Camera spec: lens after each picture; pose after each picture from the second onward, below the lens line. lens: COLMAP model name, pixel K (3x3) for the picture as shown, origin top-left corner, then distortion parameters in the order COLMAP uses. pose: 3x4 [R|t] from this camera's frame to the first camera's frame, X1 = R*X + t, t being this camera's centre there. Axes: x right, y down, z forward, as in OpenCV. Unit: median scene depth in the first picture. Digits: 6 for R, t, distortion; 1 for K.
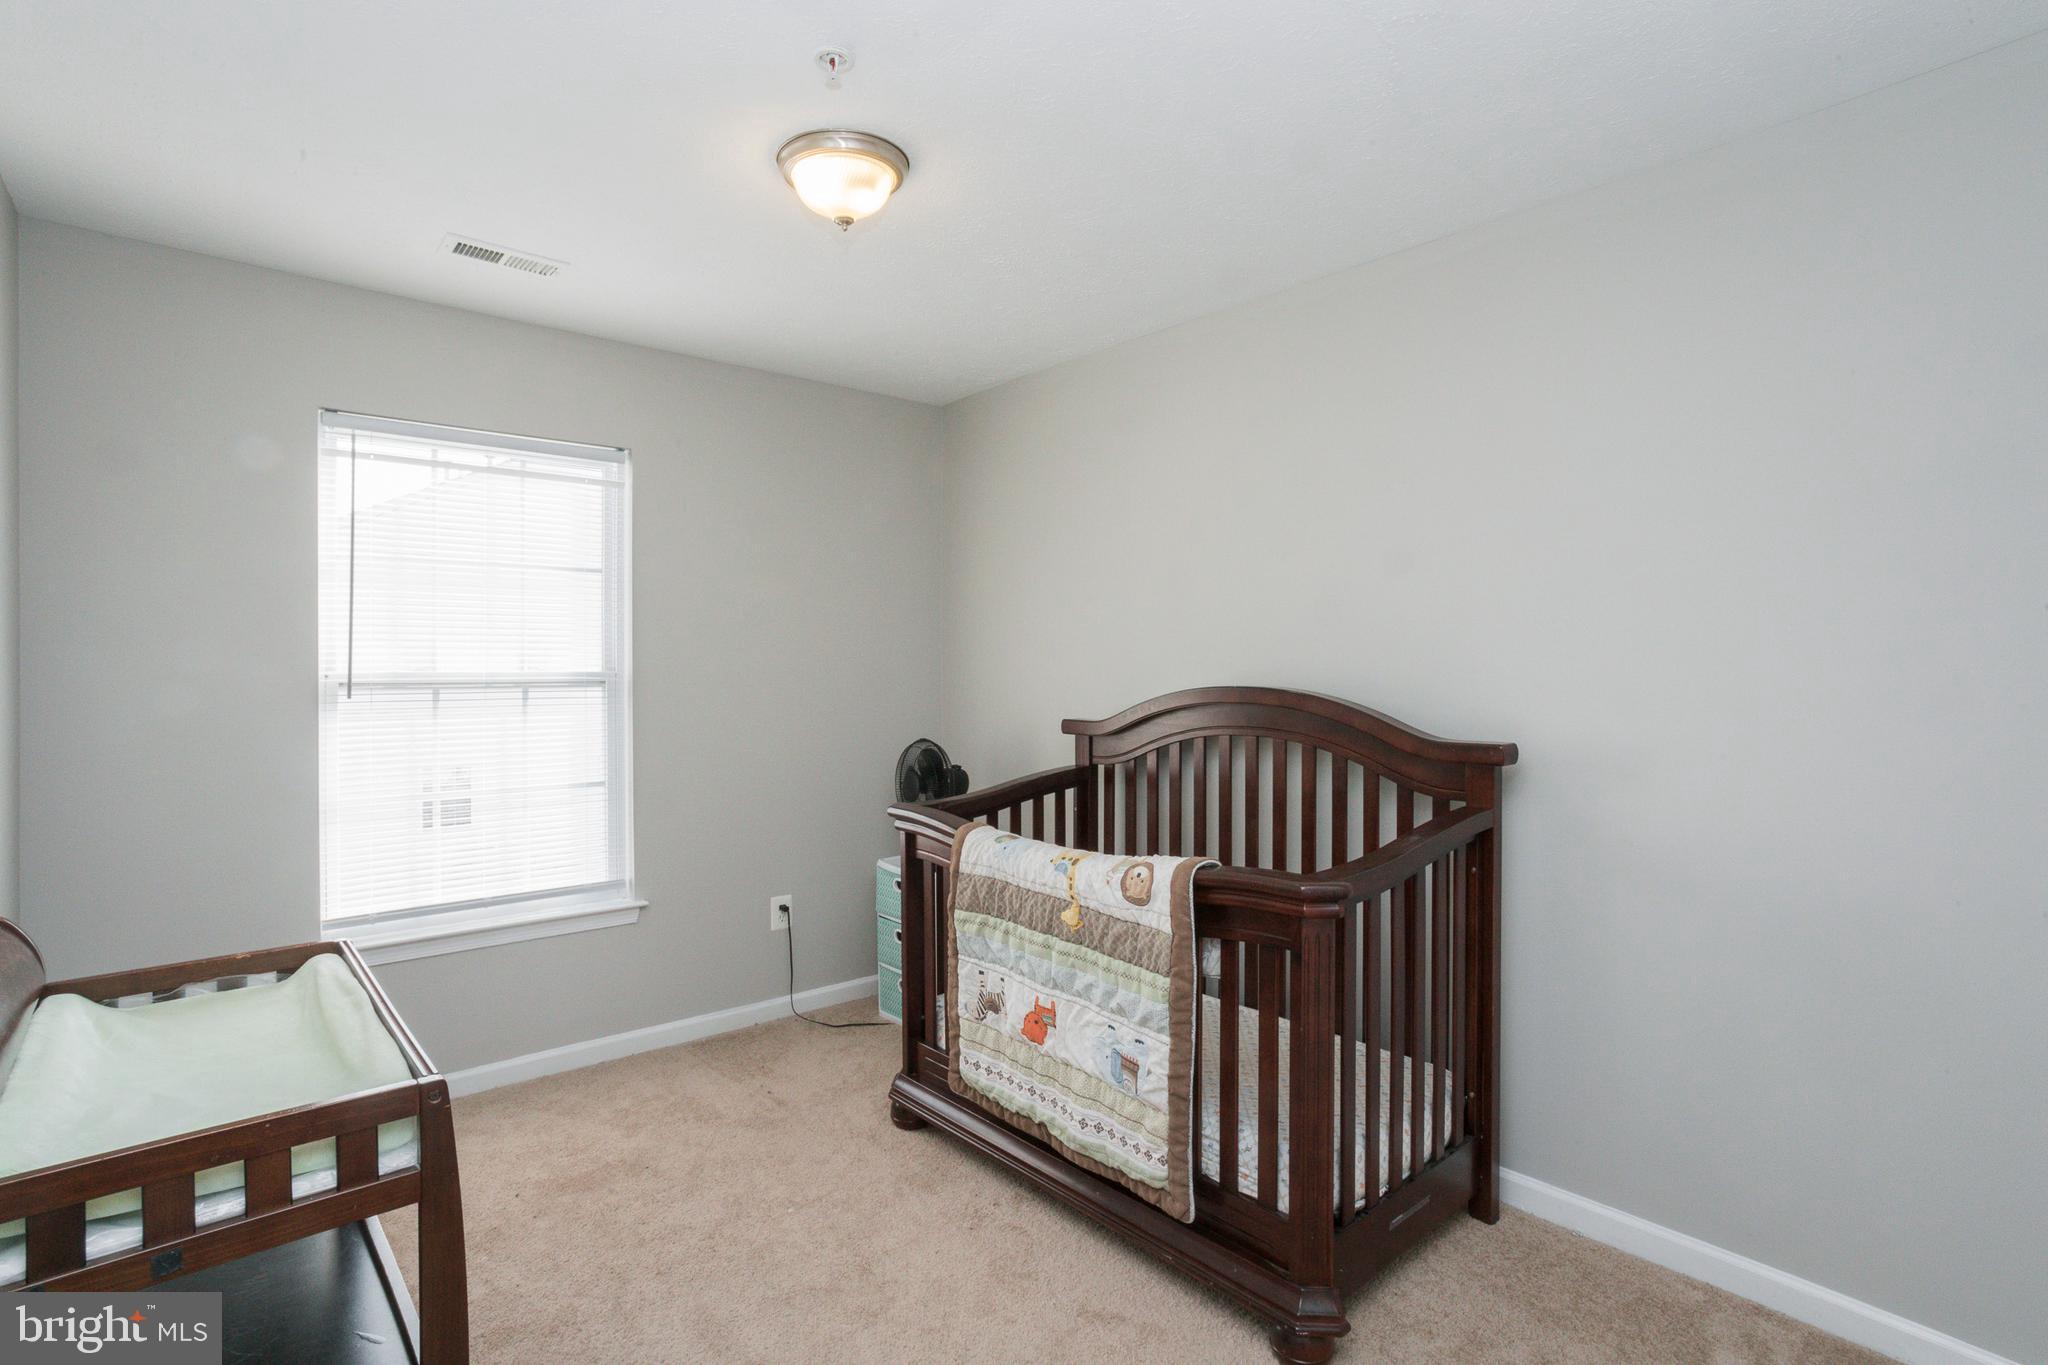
lens RADIAL K [[1000.0, 0, 1018.6], [0, 1000.0, 668.7], [0, 0, 1]] dist [-0.034476, 0.014697]
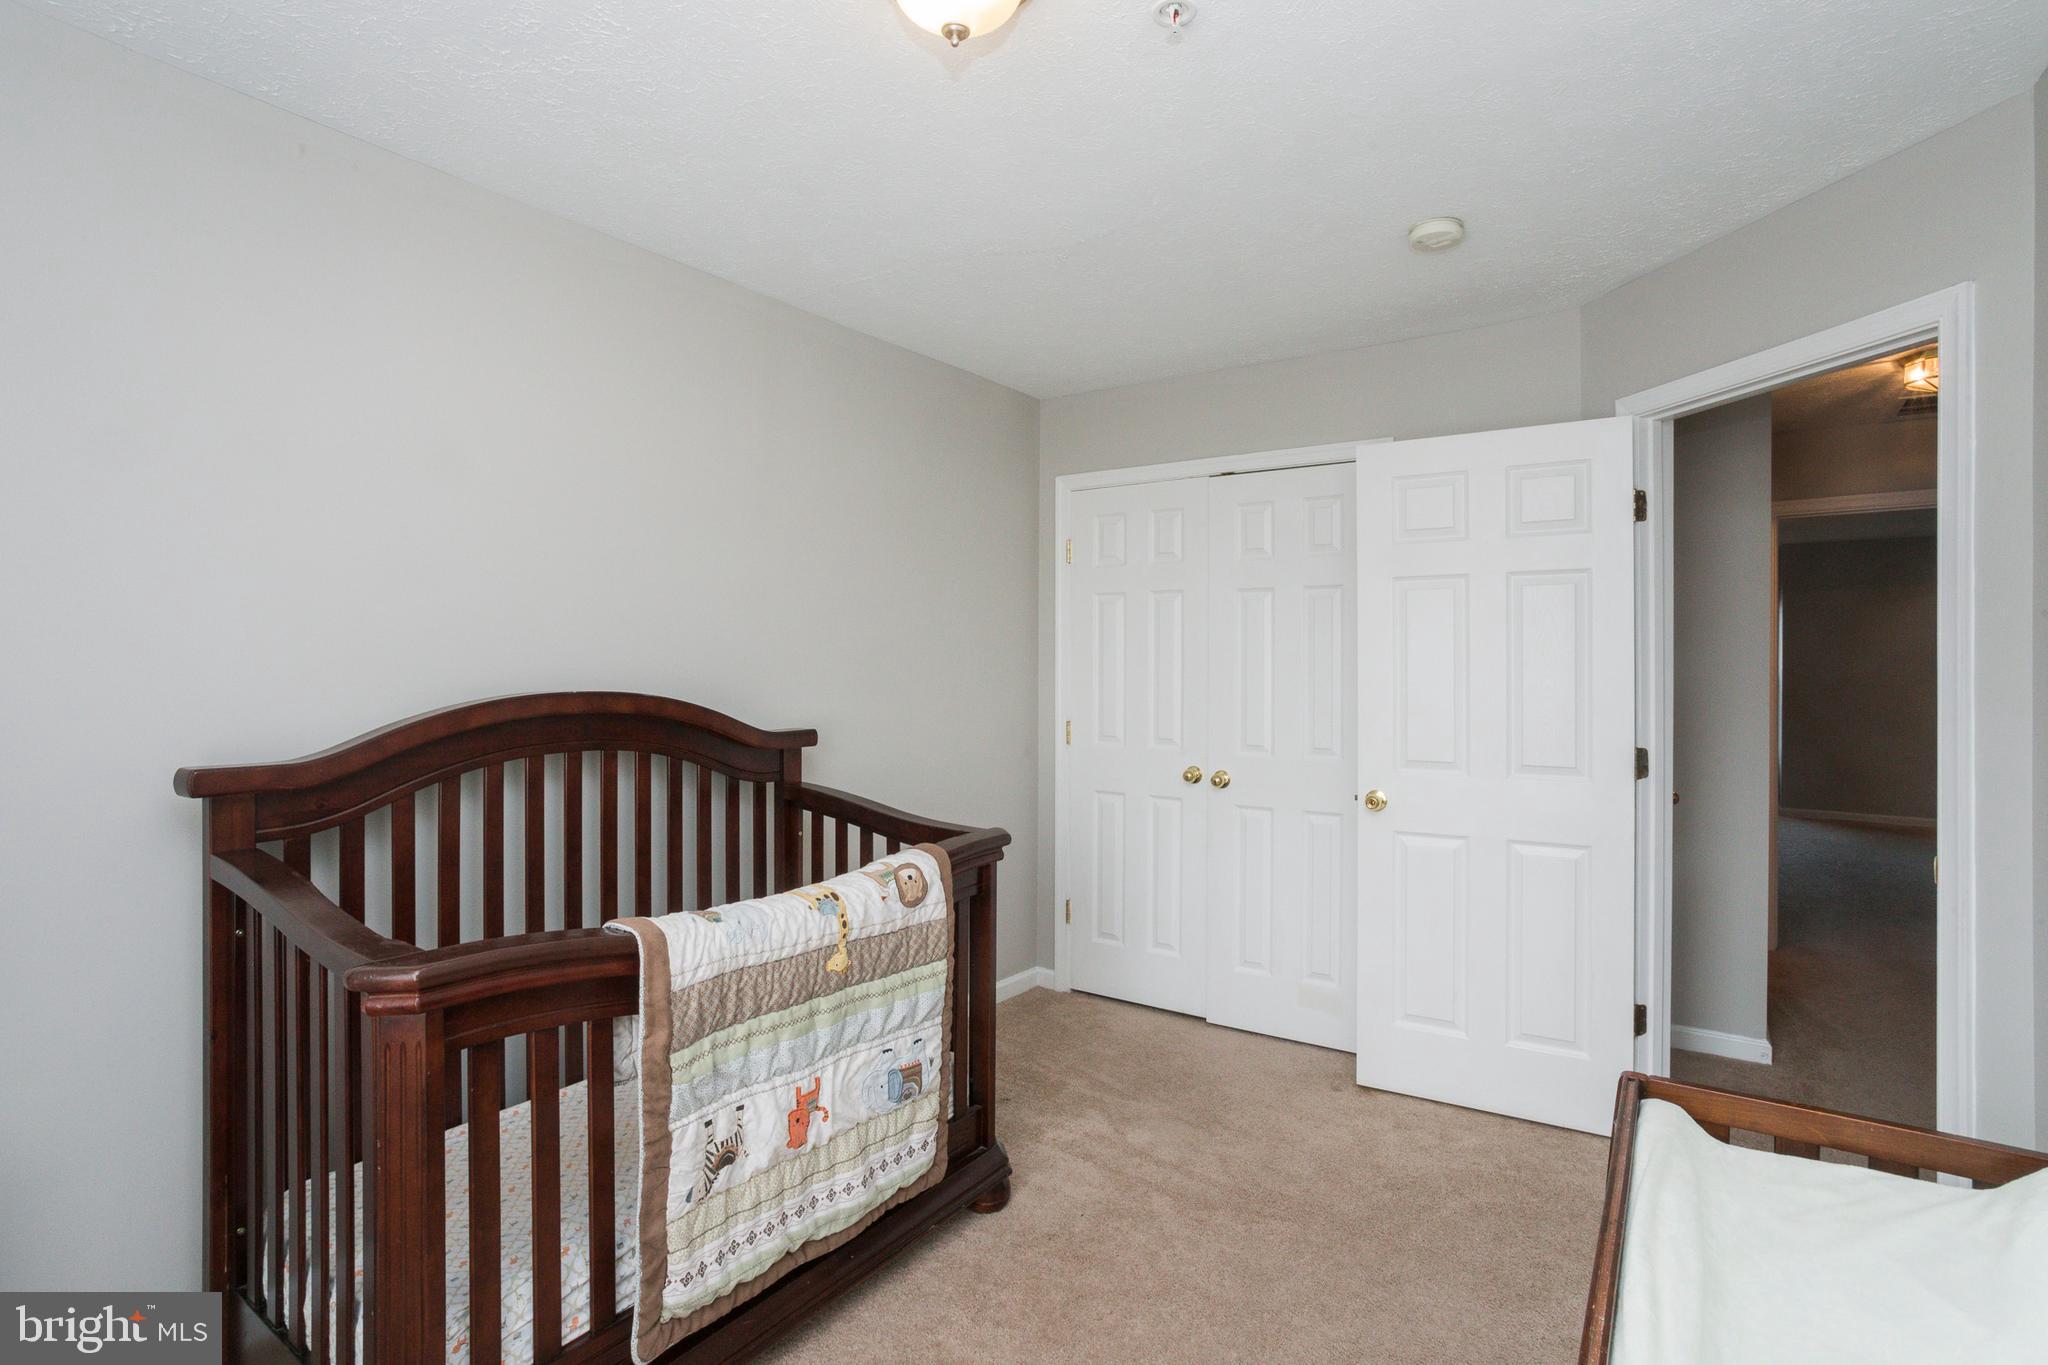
lens RADIAL K [[1000.0, 0, 1018.6], [0, 1000.0, 668.7], [0, 0, 1]] dist [-0.034476, 0.014697]
pose [[-0.248968, 0.001373, 0.968511, -0.787940], [0.001702, 0.999998, -0.000980, -0.000400], [-0.968510, 0.001405, -0.248970, 1.031640]]
